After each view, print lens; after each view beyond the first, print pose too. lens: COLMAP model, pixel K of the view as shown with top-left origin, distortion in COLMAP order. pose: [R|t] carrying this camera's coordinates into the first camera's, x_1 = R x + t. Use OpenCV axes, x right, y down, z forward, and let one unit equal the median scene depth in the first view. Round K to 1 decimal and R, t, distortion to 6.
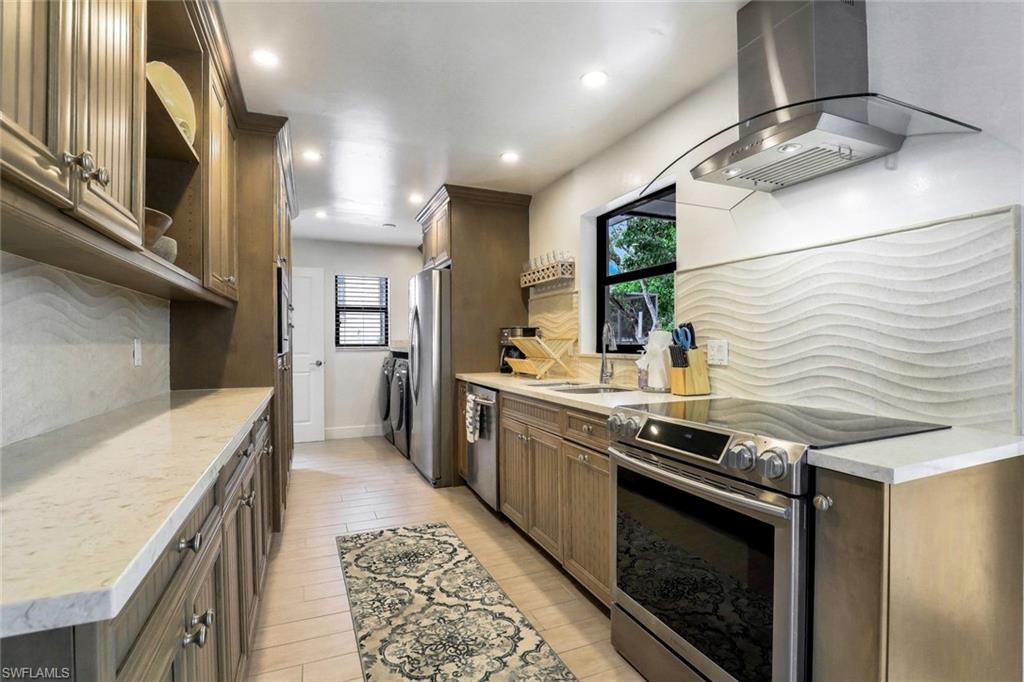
lens RADIAL K [[478.5, 0, 506.4], [0, 478.5, 343.2], [0, 0, 1]] dist [-0.023795, 0.002204]
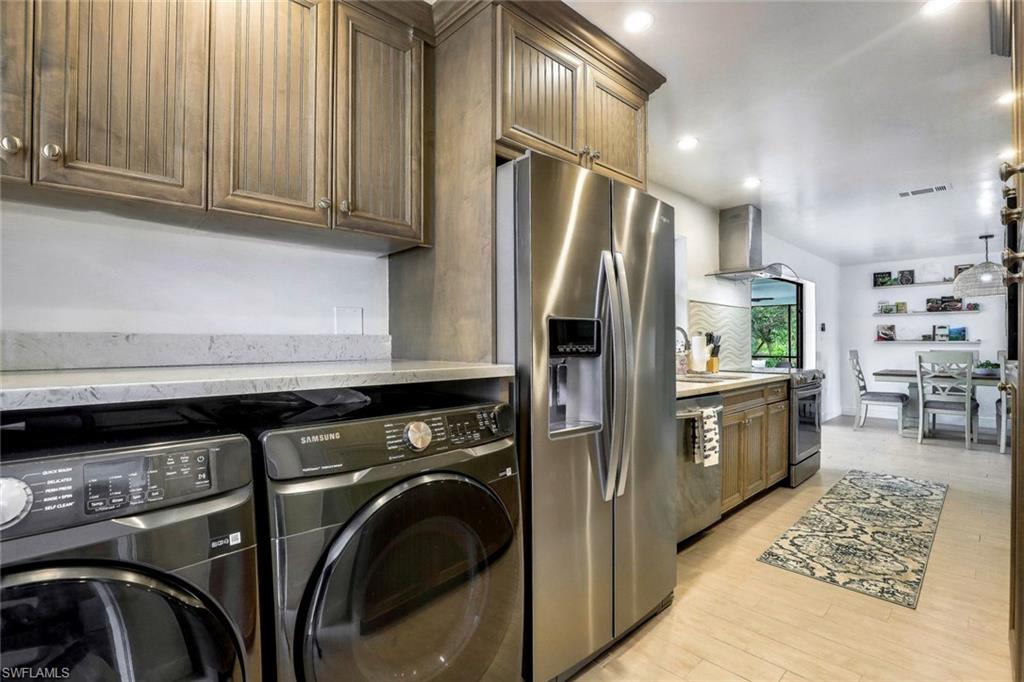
lens RADIAL K [[478.5, 0, 517.5], [0, 478.5, 343.1], [0, 0, 1]] dist [-0.023795, 0.002204]
pose [[-0.369152, 0.005922, 0.929350, -1.058086], [0.005831, 0.999975, -0.004056, 0.001466], [-0.929351, 0.003922, -0.369177, 2.412640]]
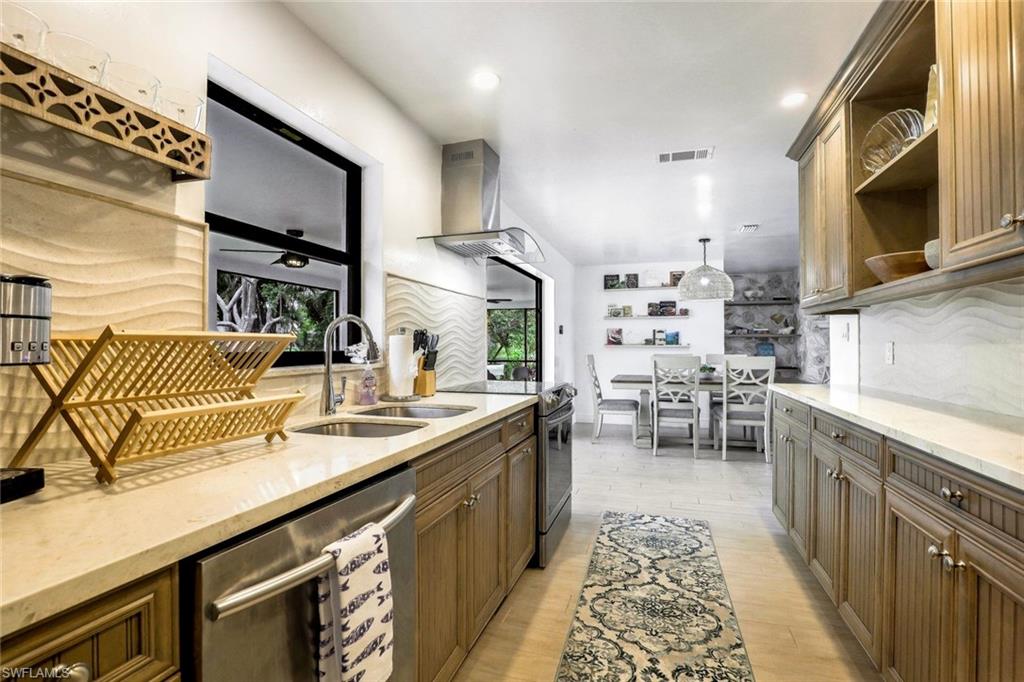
lens RADIAL K [[478.5, 0, 516.2], [0, 478.5, 346.6], [0, 0, 1]] dist [-0.023795, 0.002204]
pose [[-0.773795, 0.007407, 0.633392, -0.488607], [0.008076, 0.999966, -0.001828, 0.000153], [-0.633384, 0.003701, -0.773829, 1.754397]]
